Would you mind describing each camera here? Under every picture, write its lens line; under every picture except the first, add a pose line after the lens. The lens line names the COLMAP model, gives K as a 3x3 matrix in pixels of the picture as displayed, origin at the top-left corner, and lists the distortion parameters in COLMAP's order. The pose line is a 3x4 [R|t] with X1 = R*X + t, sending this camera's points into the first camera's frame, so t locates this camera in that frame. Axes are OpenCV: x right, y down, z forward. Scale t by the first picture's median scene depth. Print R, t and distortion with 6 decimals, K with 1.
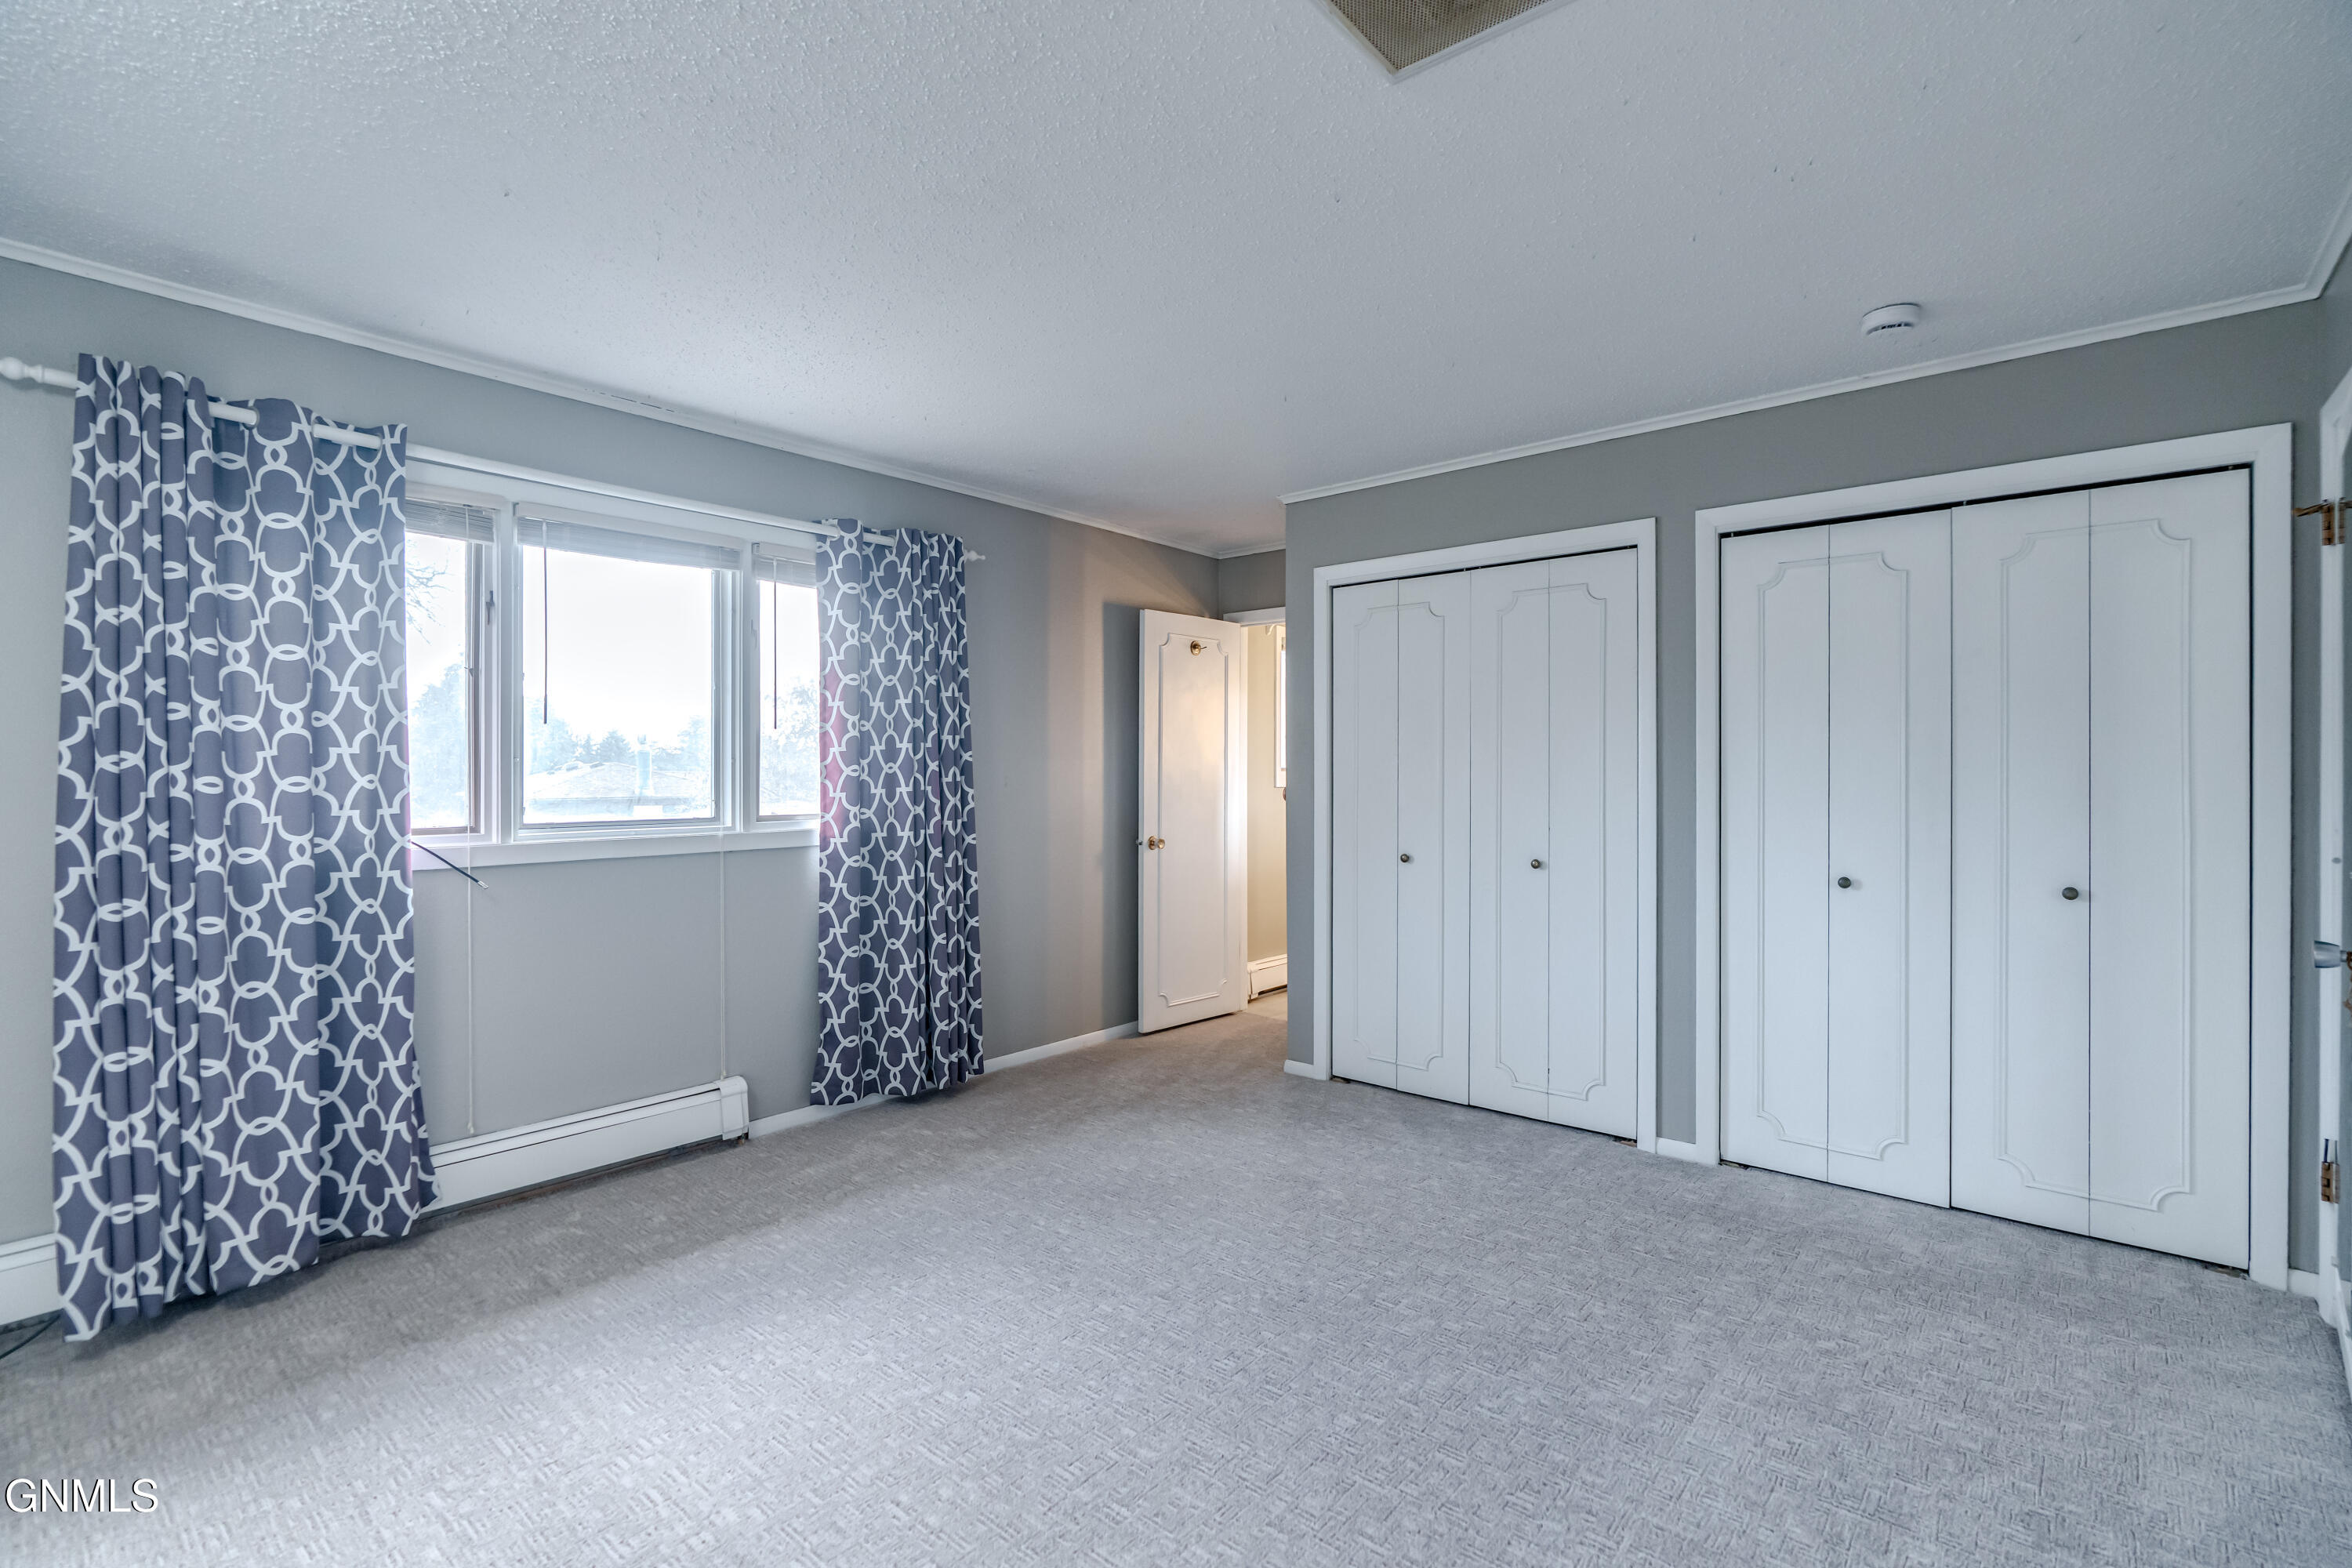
lens RADIAL K [[1063.9, 0, 1182.6], [0, 1063.9, 779.3], [0, 0, 1]] dist [-0.009540, 0.005020]
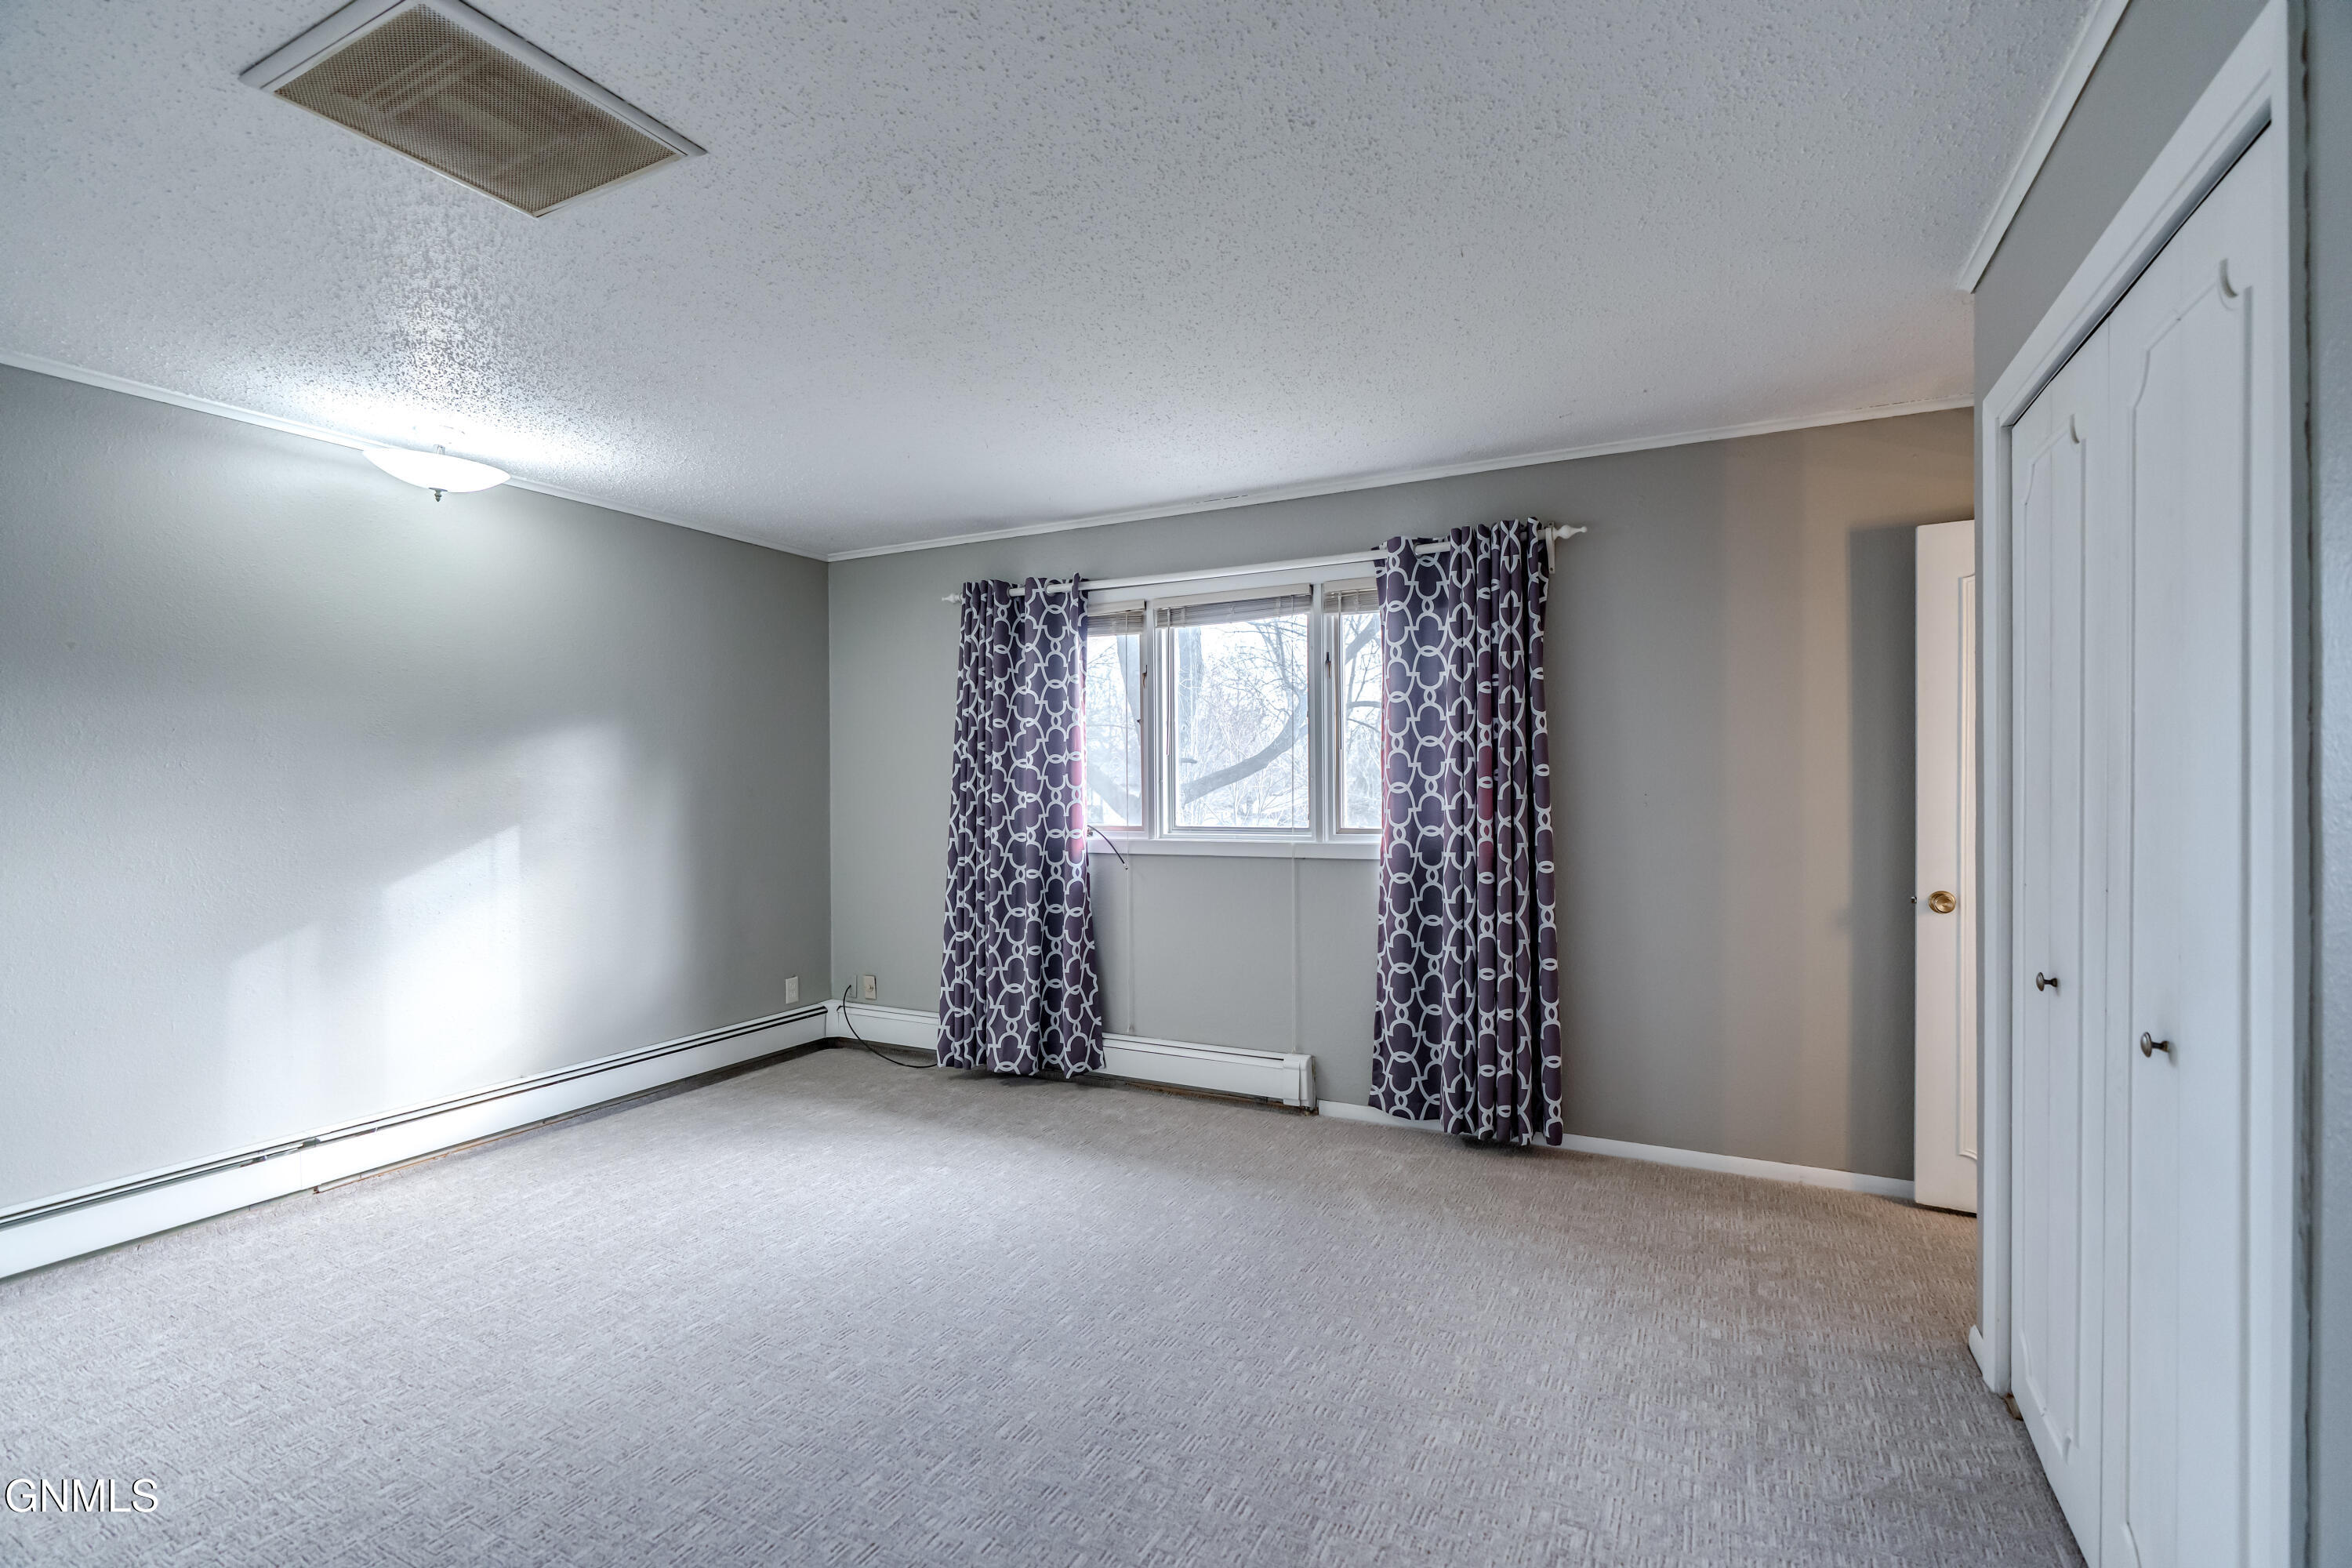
lens RADIAL K [[1057.2, 0, 1176.0], [0, 1057.2, 784.0], [0, 0, 1]] dist [-0.023467, -0.000023]
pose [[0.222998, 0.004563, -0.974808, 0.653208], [0.003425, 0.999979, 0.005464, -0.019149], [0.974813, -0.004558, 0.222978, 0.609322]]
